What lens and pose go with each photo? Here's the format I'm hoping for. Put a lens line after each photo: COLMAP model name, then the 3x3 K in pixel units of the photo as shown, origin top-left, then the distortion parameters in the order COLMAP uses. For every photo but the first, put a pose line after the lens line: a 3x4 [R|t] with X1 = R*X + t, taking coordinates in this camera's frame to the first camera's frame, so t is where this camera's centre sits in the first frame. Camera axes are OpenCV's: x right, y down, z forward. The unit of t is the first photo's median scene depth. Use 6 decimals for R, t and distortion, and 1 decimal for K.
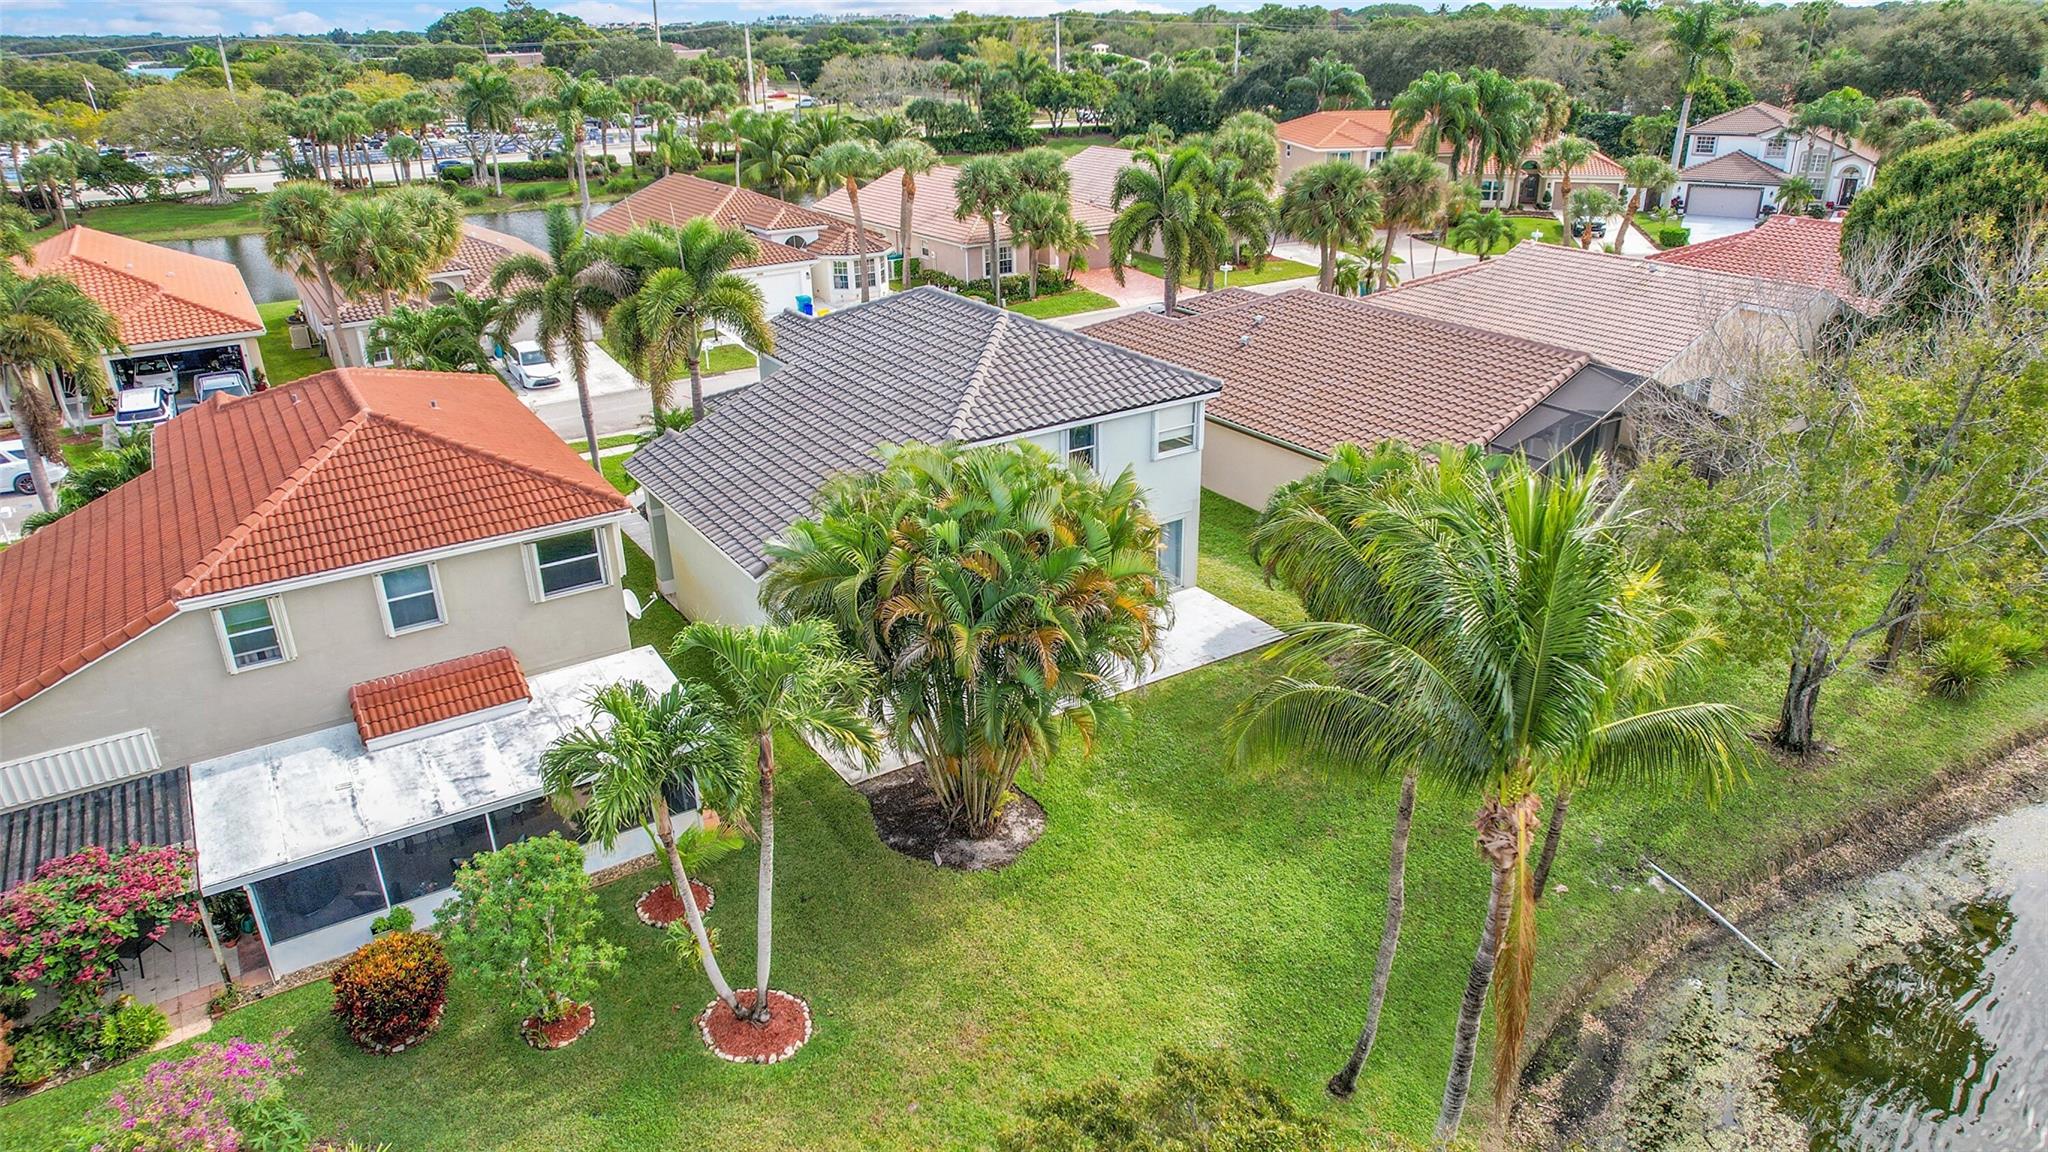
lens RADIAL K [[1296.0, 0, 1026.8], [0, 1296.0, 582.1], [0, 0, 1]] dist [-0.061541, 0.053069]
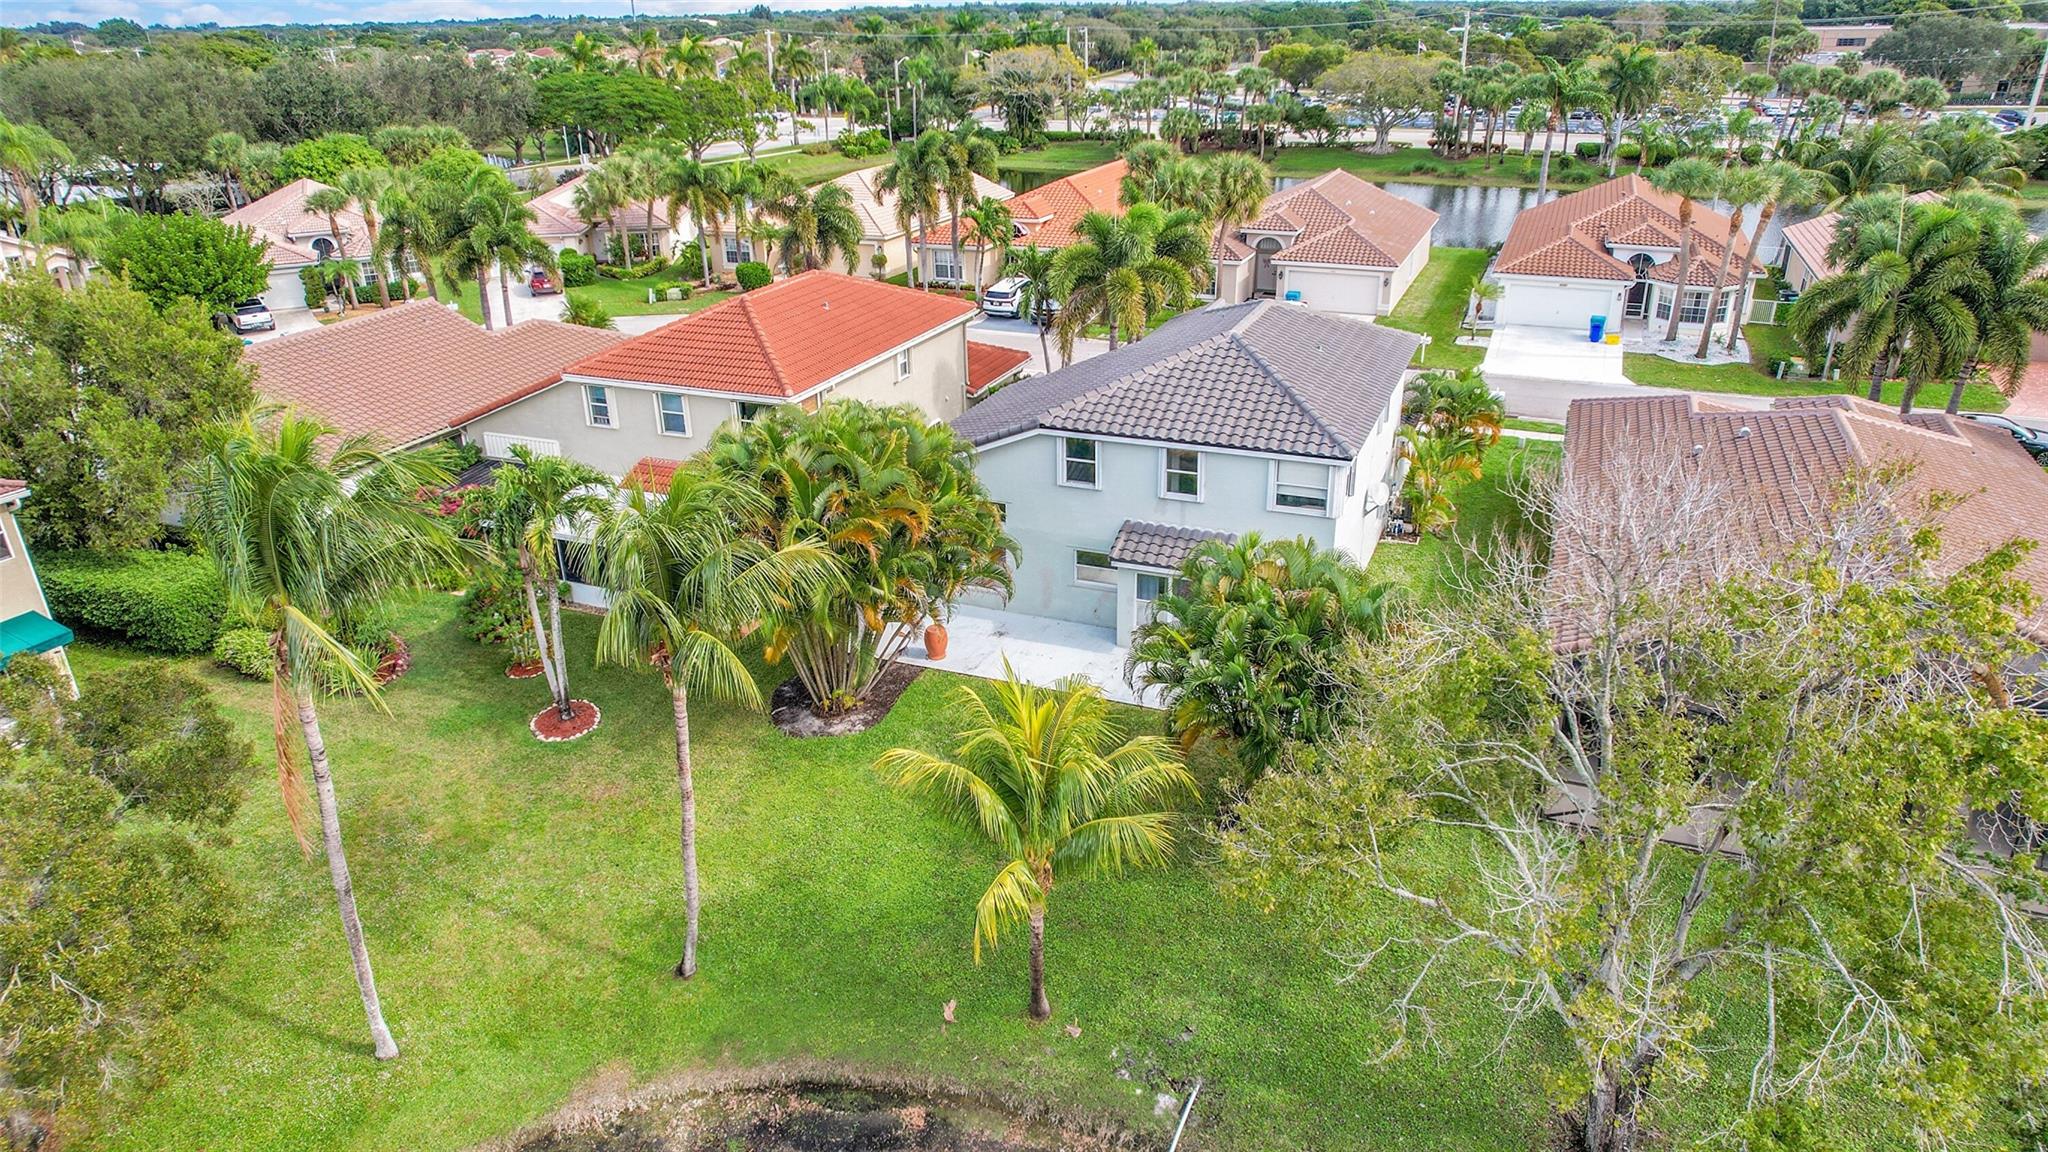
lens RADIAL K [[1296.0, 0, 1032.6], [0, 1296.0, 583.5], [0, 0, 1]] dist [-0.061541, 0.053069]
pose [[0.573200, 0.343693, -0.743853, 0.326417], [-0.325119, 0.928664, 0.178553, -0.070788], [0.752157, 0.139494, 0.644051, 0.115688]]
